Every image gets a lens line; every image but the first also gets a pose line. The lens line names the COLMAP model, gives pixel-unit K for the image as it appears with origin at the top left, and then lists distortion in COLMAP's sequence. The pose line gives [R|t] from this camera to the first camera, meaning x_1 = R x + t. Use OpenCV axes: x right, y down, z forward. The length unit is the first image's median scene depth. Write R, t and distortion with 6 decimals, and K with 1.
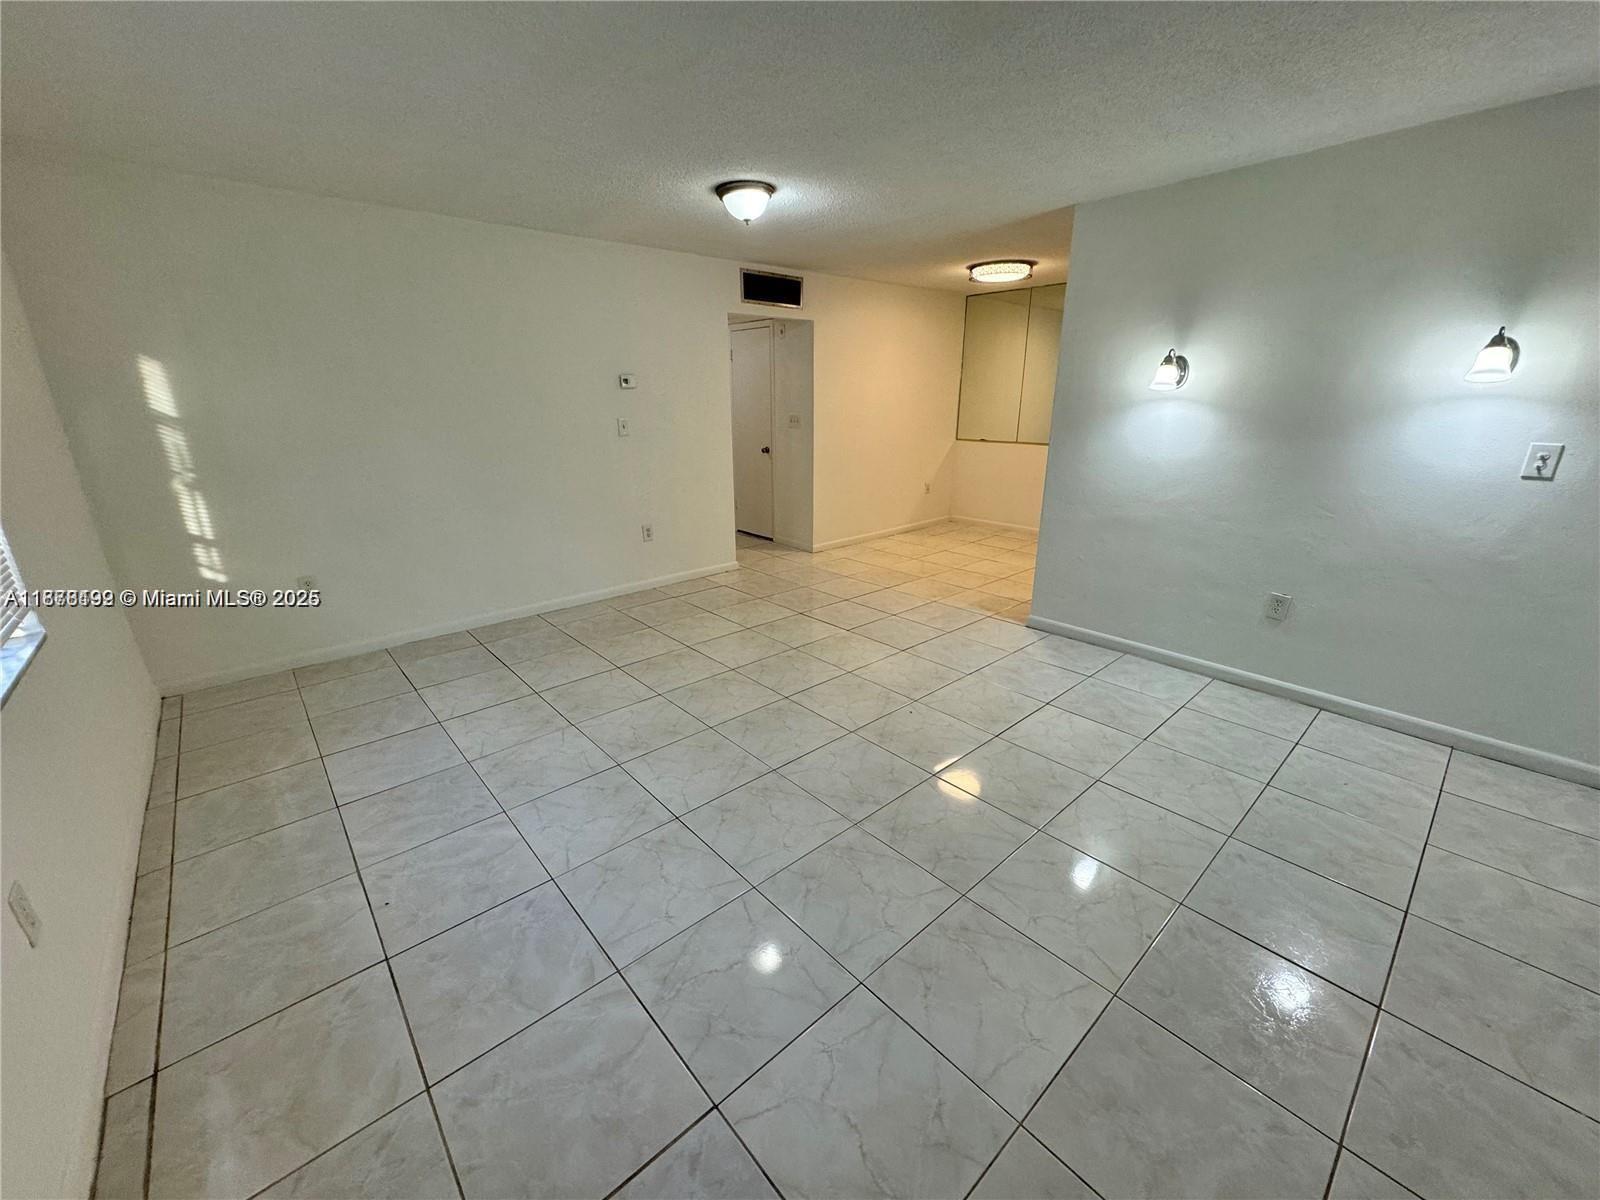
lens RADIAL K [[638.0, 0, 798.0], [0, 638.0, 599.4], [0, 0, 1]] dist [-0.001928, 0.000239]
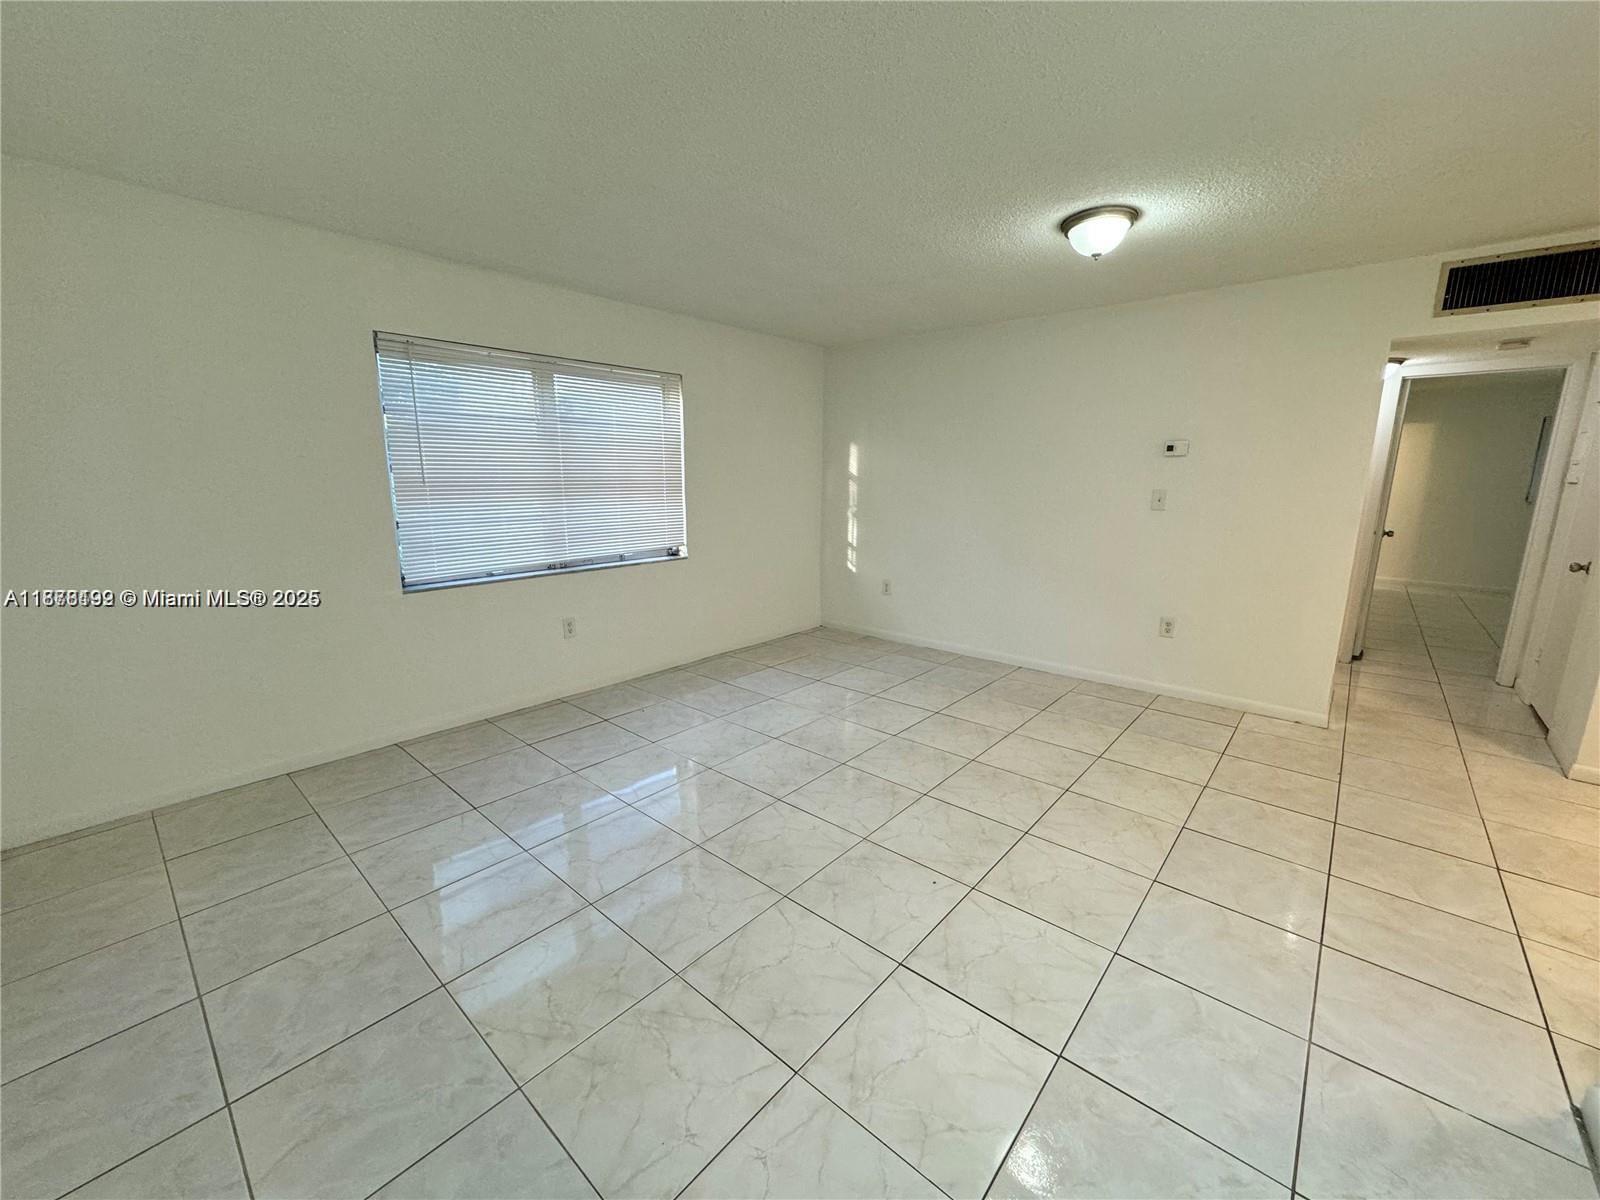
lens RADIAL K [[638.0, 0, 798.0], [0, 638.0, 599.4], [0, 0, 1]] dist [-0.001928, 0.000239]
pose [[0.120235, 0.199154, -0.972564, 0.668464], [-0.309067, 0.938494, 0.153969, -0.157518], [0.943409, 0.282075, 0.174392, 0.534481]]
